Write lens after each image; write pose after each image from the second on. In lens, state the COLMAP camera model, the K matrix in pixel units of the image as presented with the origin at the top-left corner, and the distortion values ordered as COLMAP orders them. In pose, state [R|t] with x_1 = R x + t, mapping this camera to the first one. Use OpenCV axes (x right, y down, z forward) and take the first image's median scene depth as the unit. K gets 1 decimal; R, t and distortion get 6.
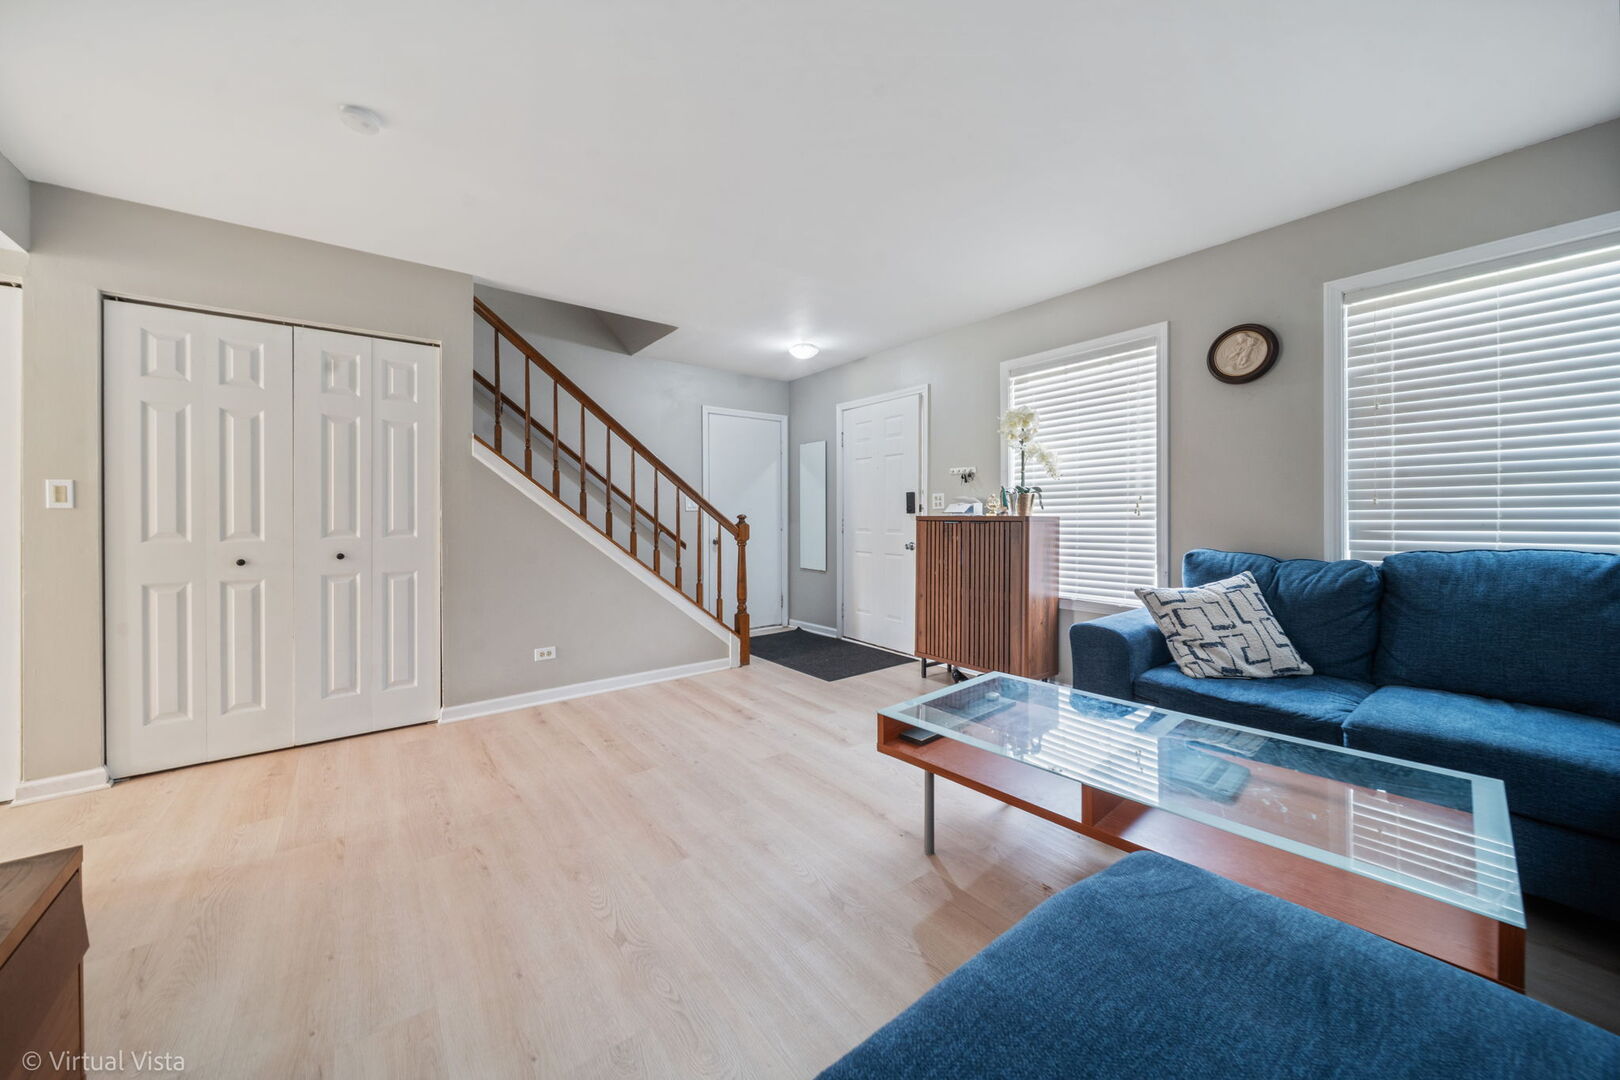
lens RADIAL K [[580.0, 0, 797.5], [0, 580.0, 517.8], [0, 0, 1]] dist [-0.000768, -0.000033]
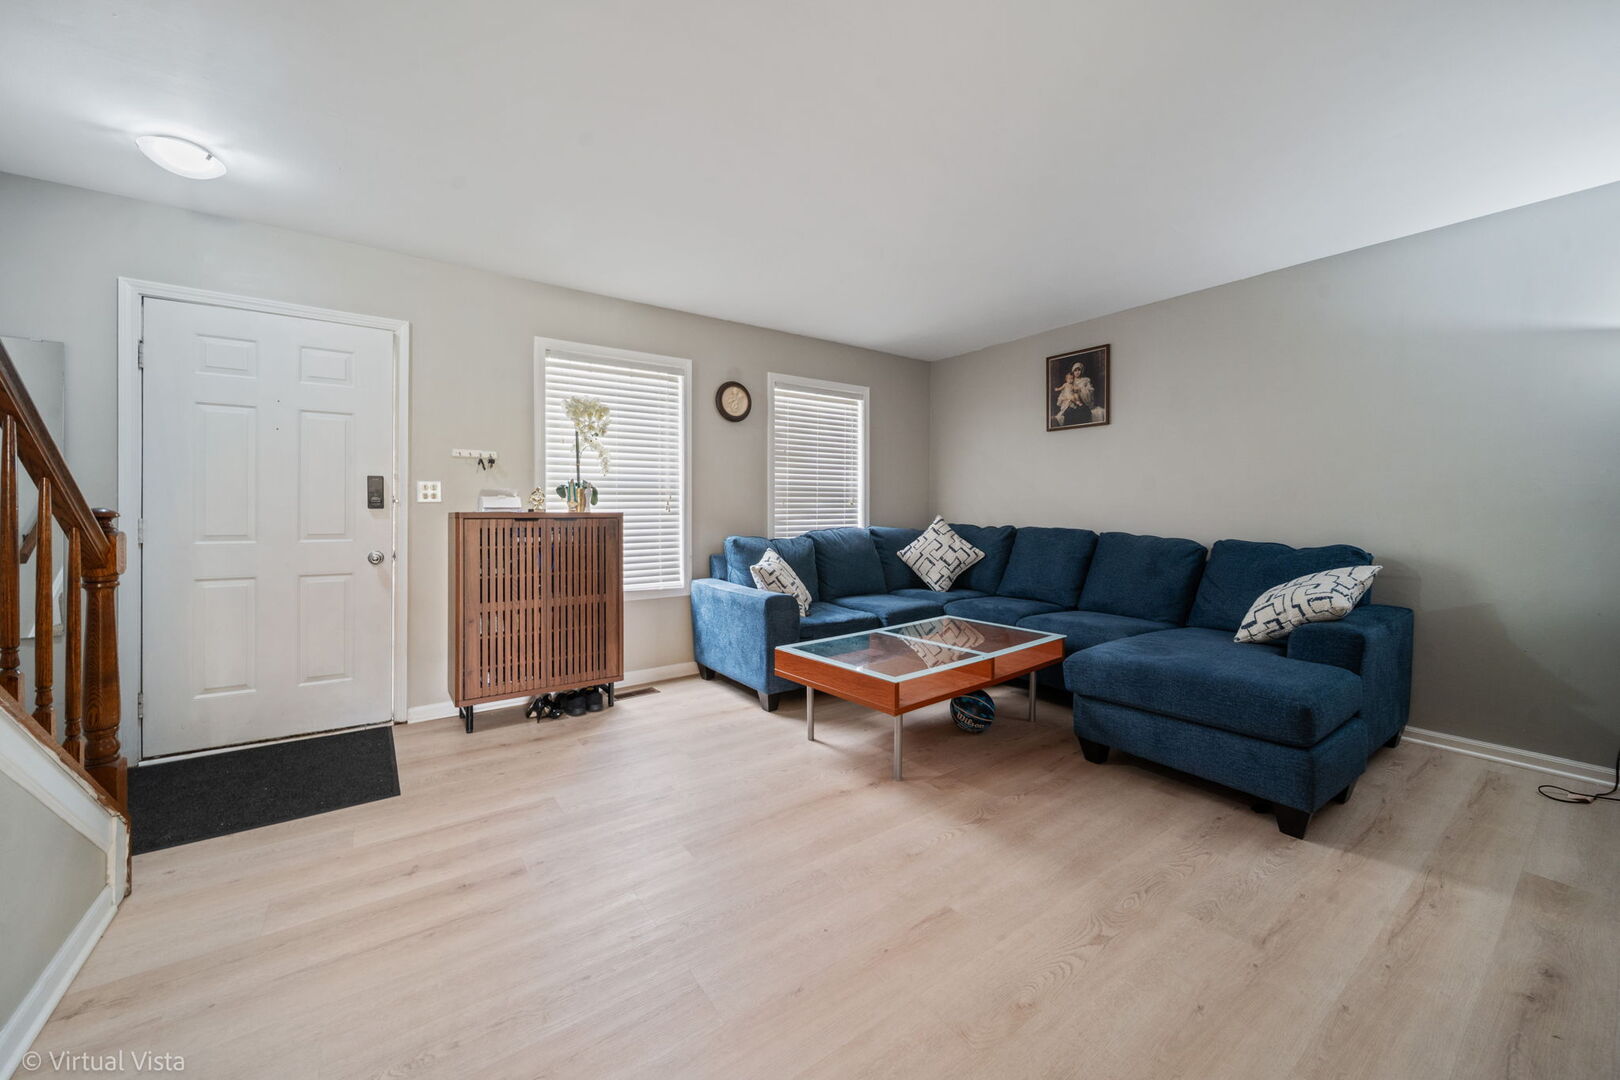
lens RADIAL K [[580.0, 0, 797.5], [0, 580.0, 517.8], [0, 0, 1]] dist [-0.000768, -0.000033]
pose [[0.045331, -0.009677, 0.998925, -0.612656], [0.003994, 0.999947, 0.009506, -0.001933], [-0.998964, 0.003558, 0.045367, 0.686939]]
